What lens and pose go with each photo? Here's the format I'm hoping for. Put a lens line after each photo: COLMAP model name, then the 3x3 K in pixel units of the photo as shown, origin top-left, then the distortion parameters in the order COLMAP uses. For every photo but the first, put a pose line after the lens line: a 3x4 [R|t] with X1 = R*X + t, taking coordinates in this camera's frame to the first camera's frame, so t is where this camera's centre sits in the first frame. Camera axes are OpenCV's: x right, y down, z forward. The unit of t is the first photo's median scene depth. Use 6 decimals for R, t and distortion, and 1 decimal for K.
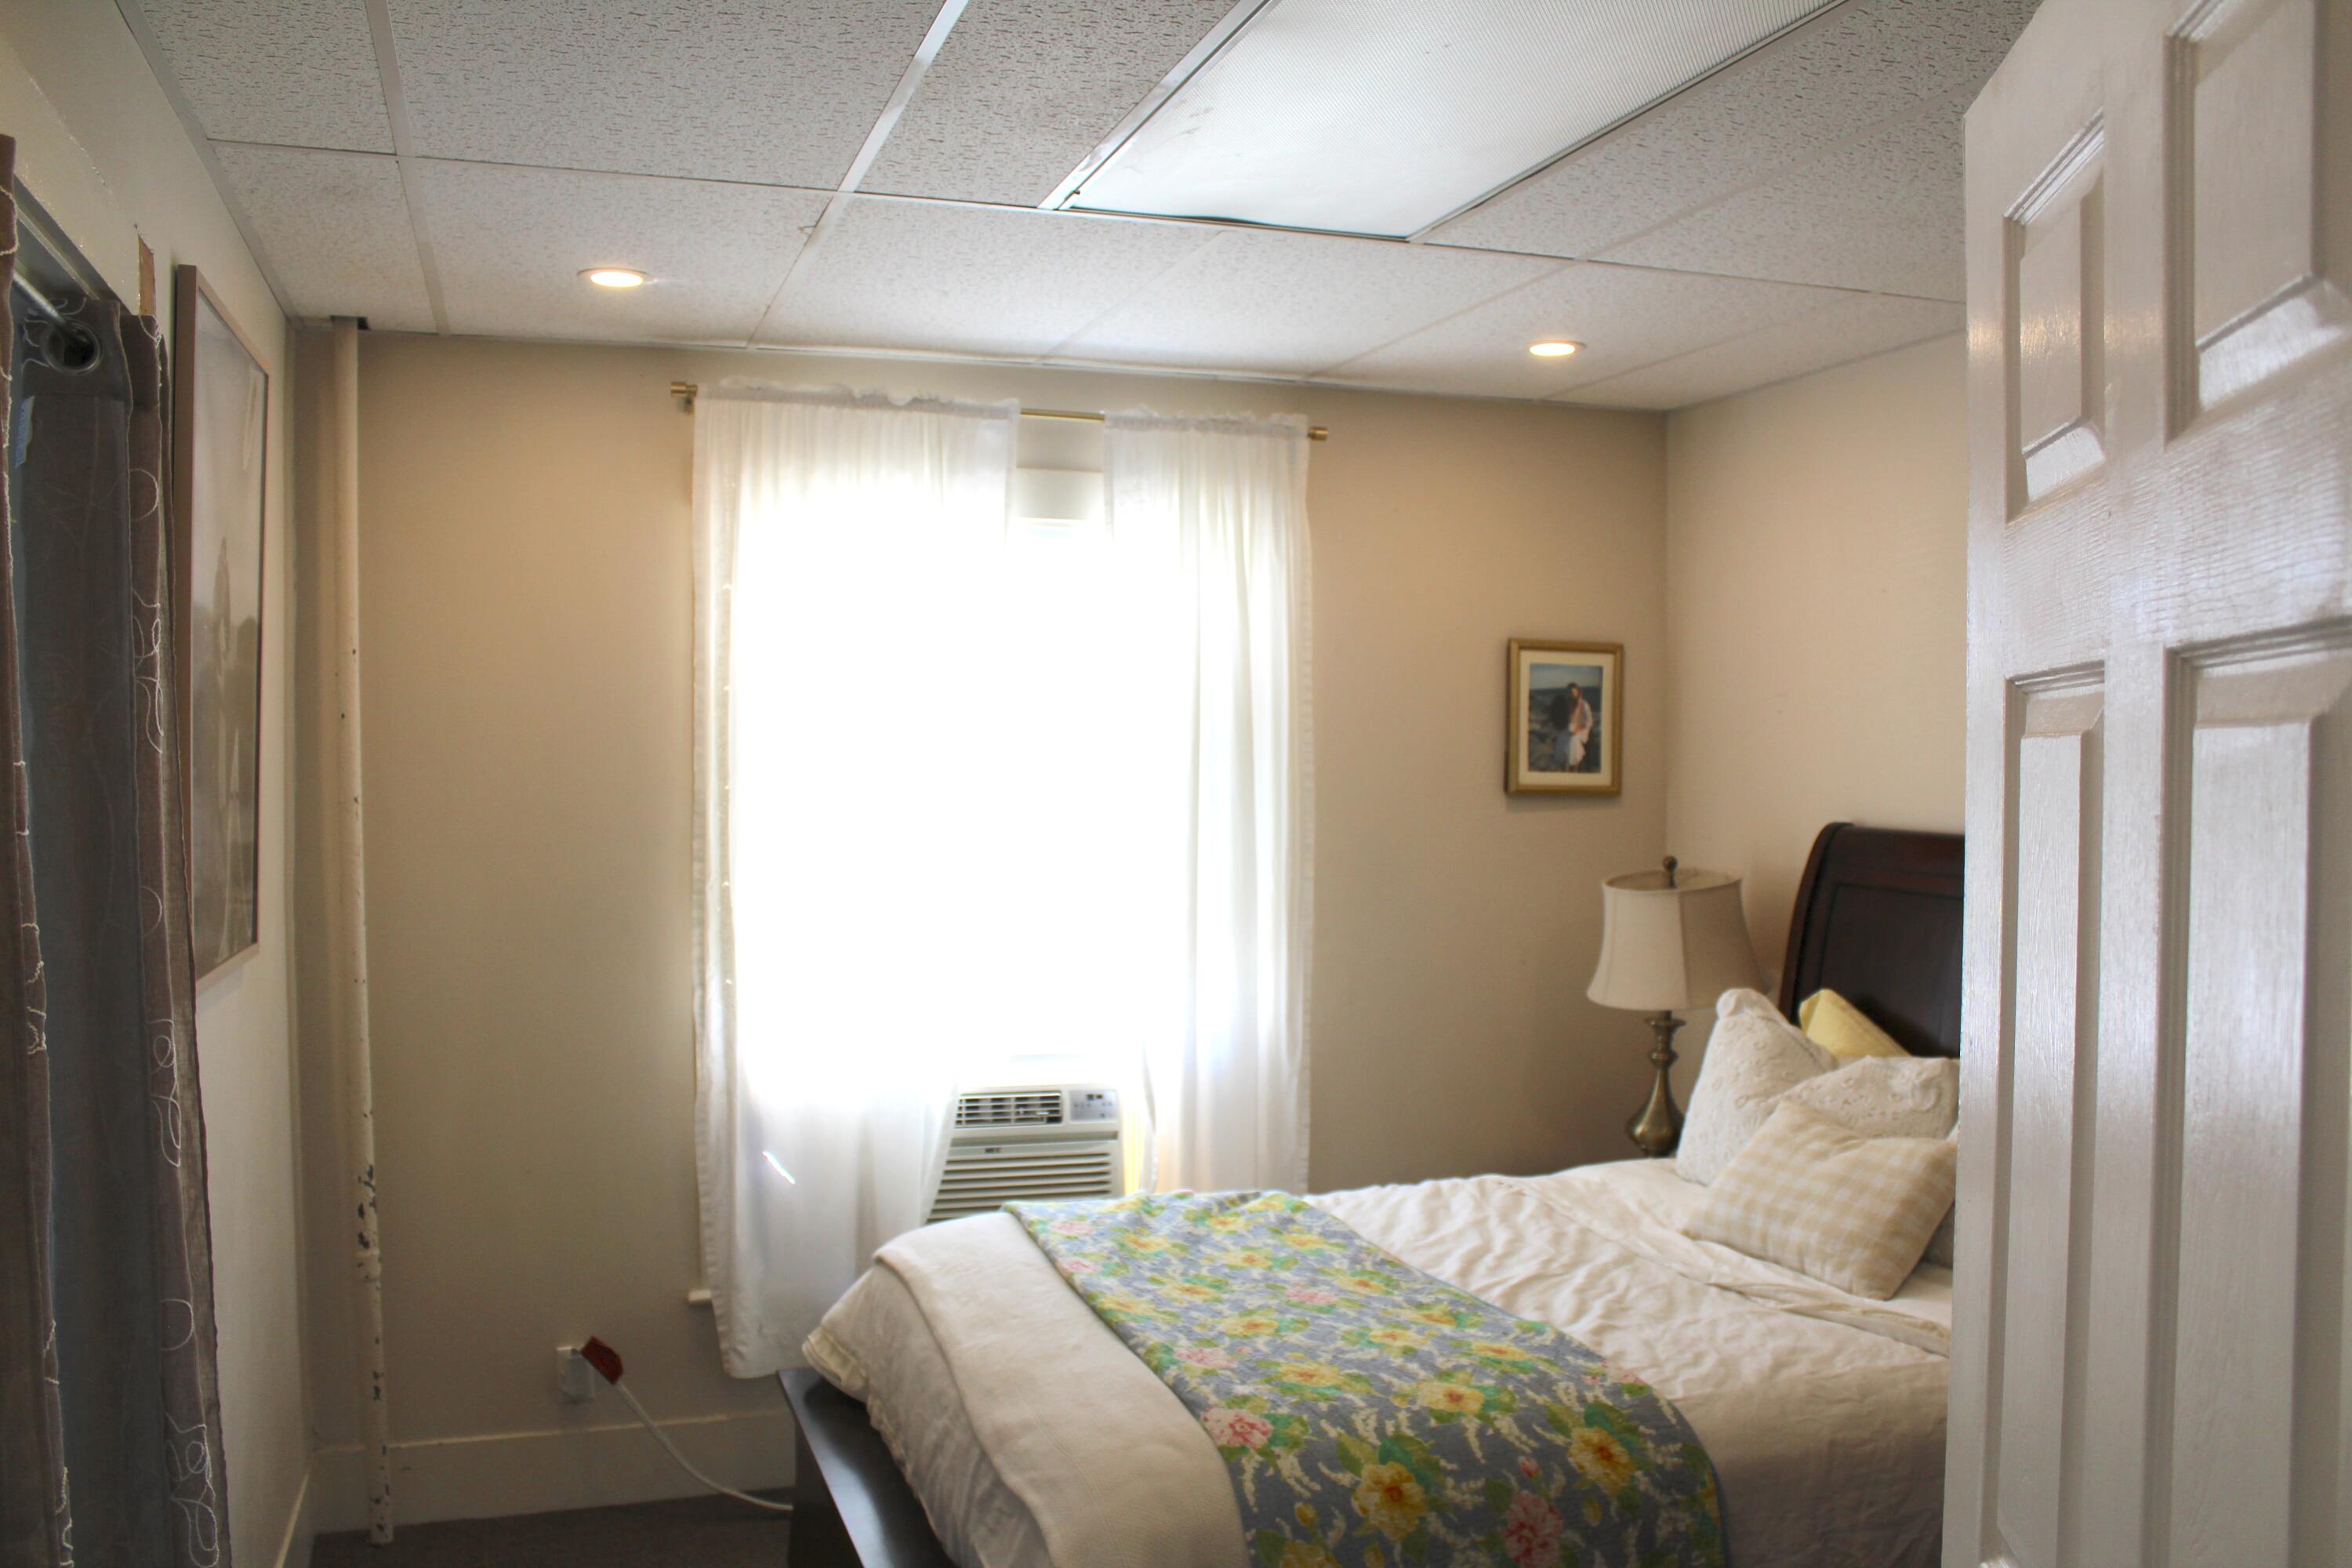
lens RADIAL K [[1938.9, 0, 1198.5], [0, 1938.9, 788.3], [0, 0, 1]] dist [-0.183687, 0.189298]
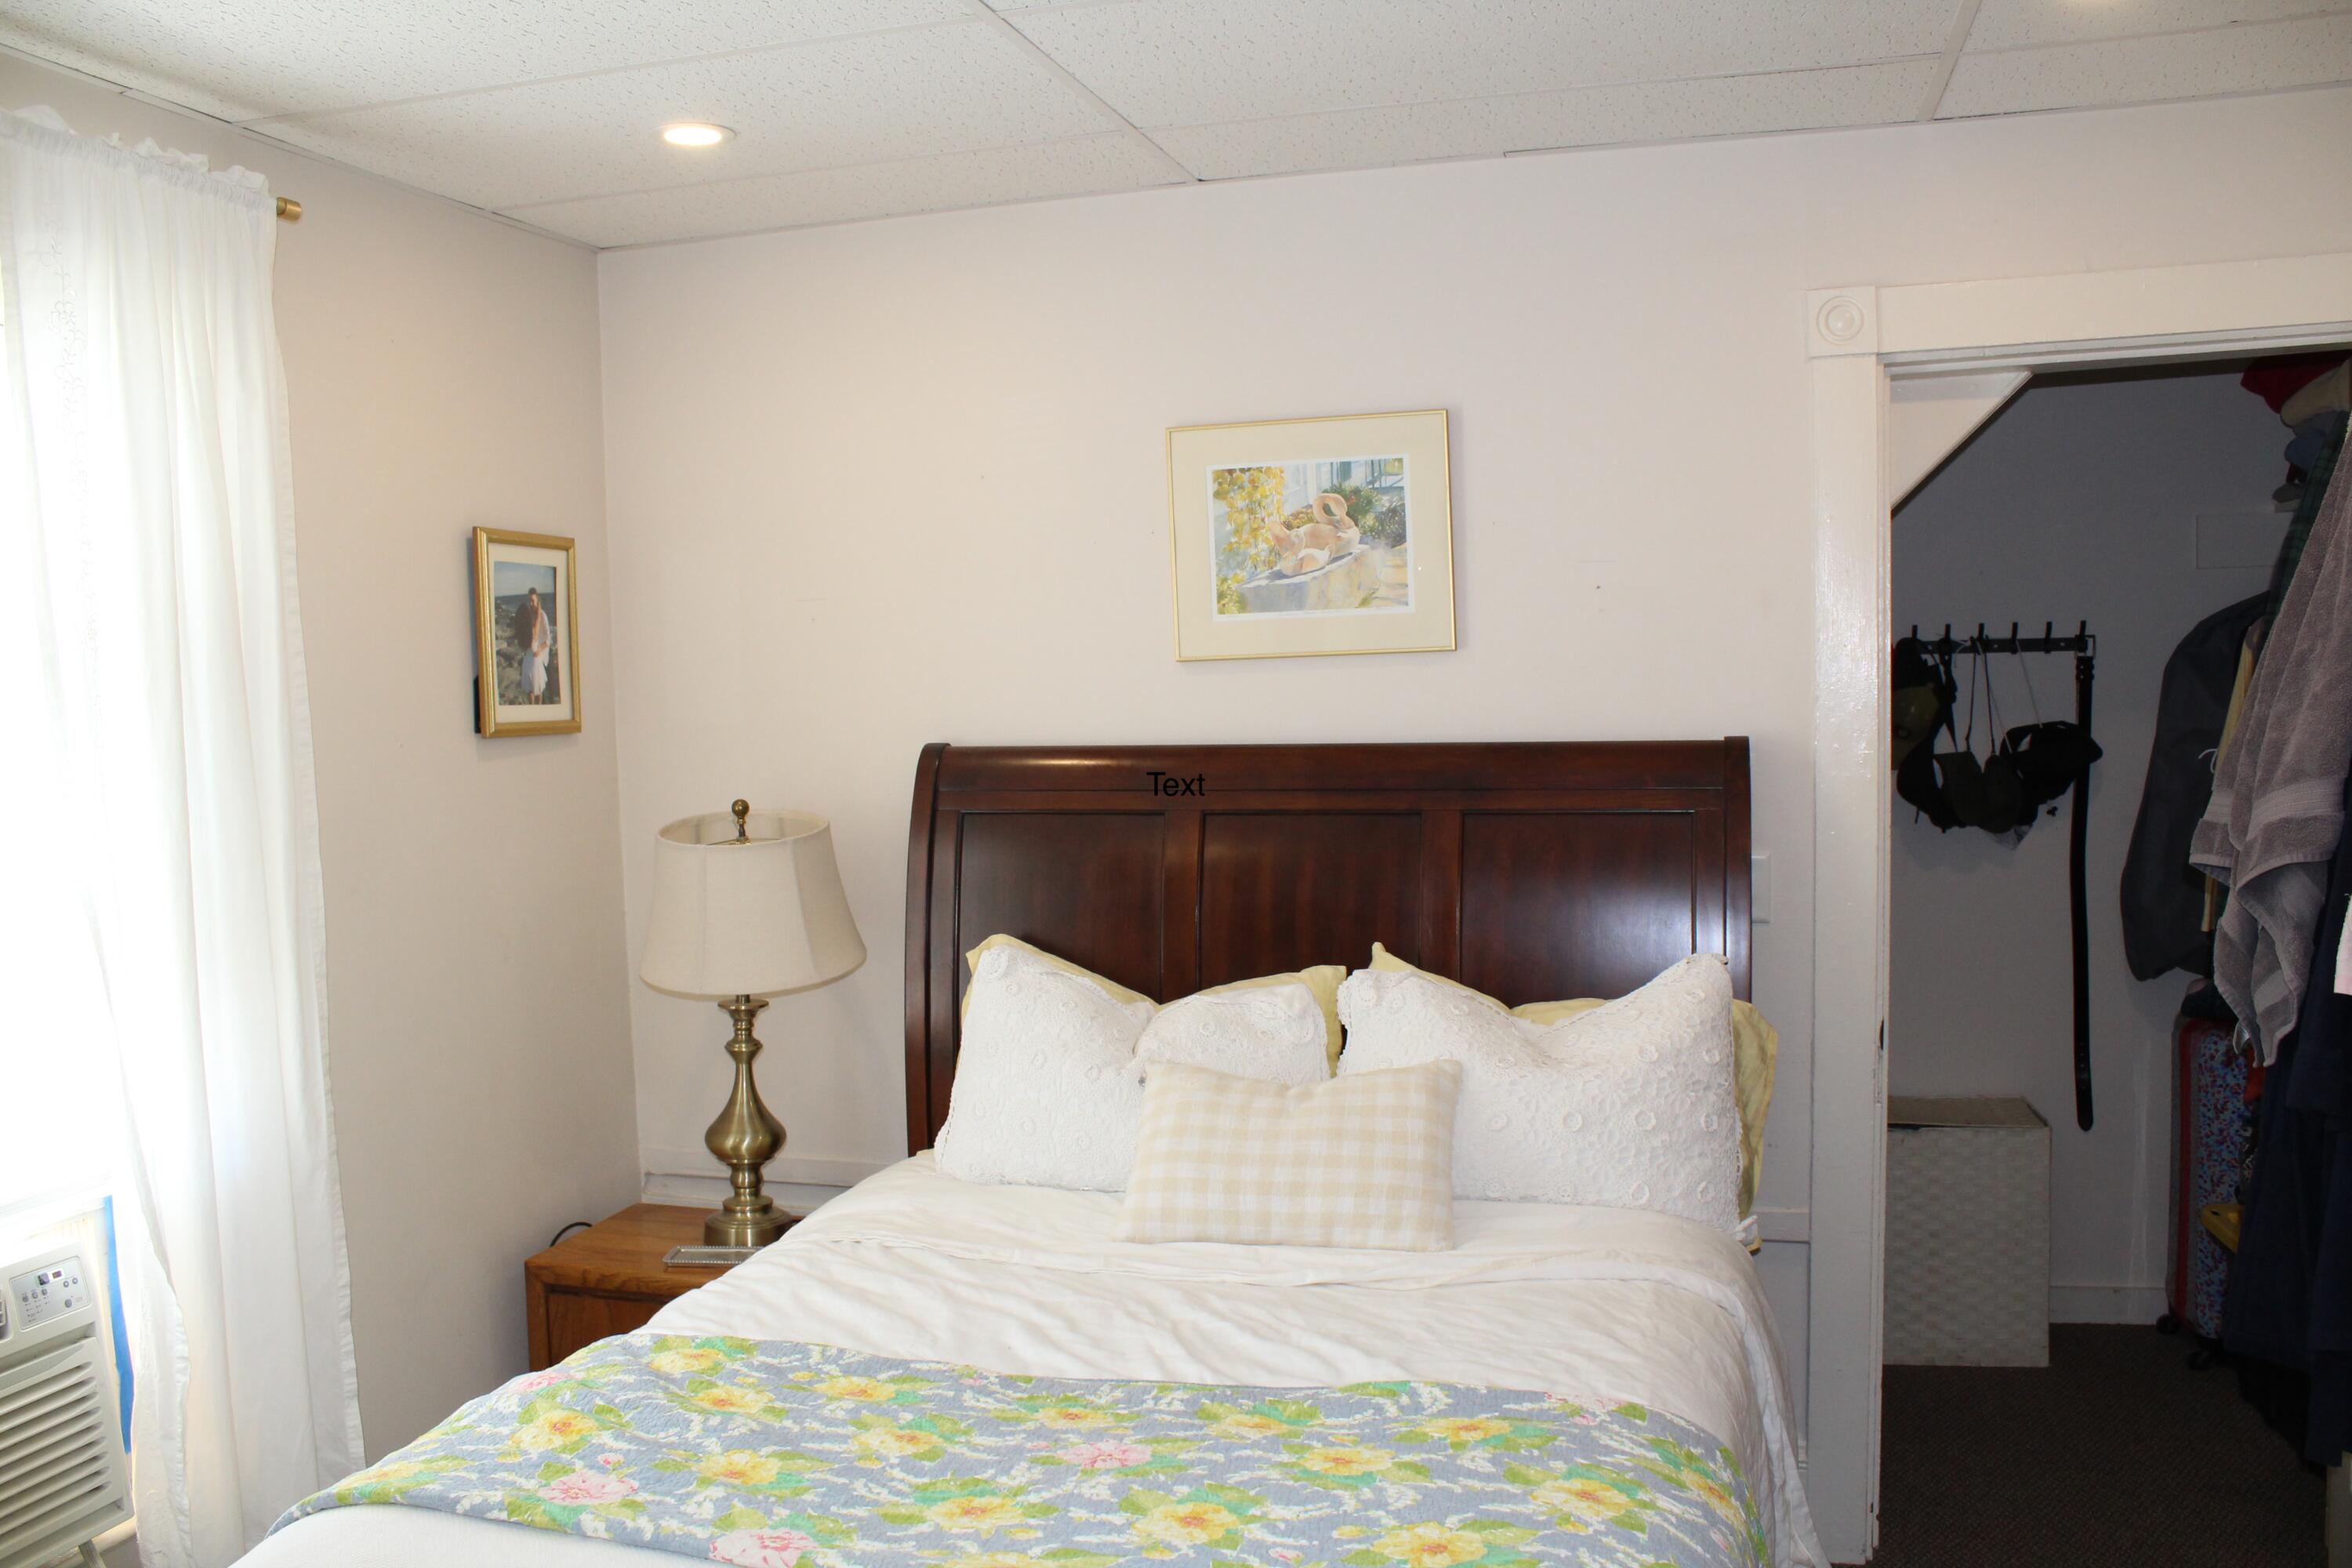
lens RADIAL K [[1938.9, 0, 1198.5], [0, 1938.9, 788.3], [0, 0, 1]] dist [-0.183687, 0.189298]
pose [[0.582458, -0.074378, 0.809451, -0.318580], [0.049252, 0.997205, 0.056191, -0.005337], [-0.811367, 0.007138, 0.584493, 0.406231]]
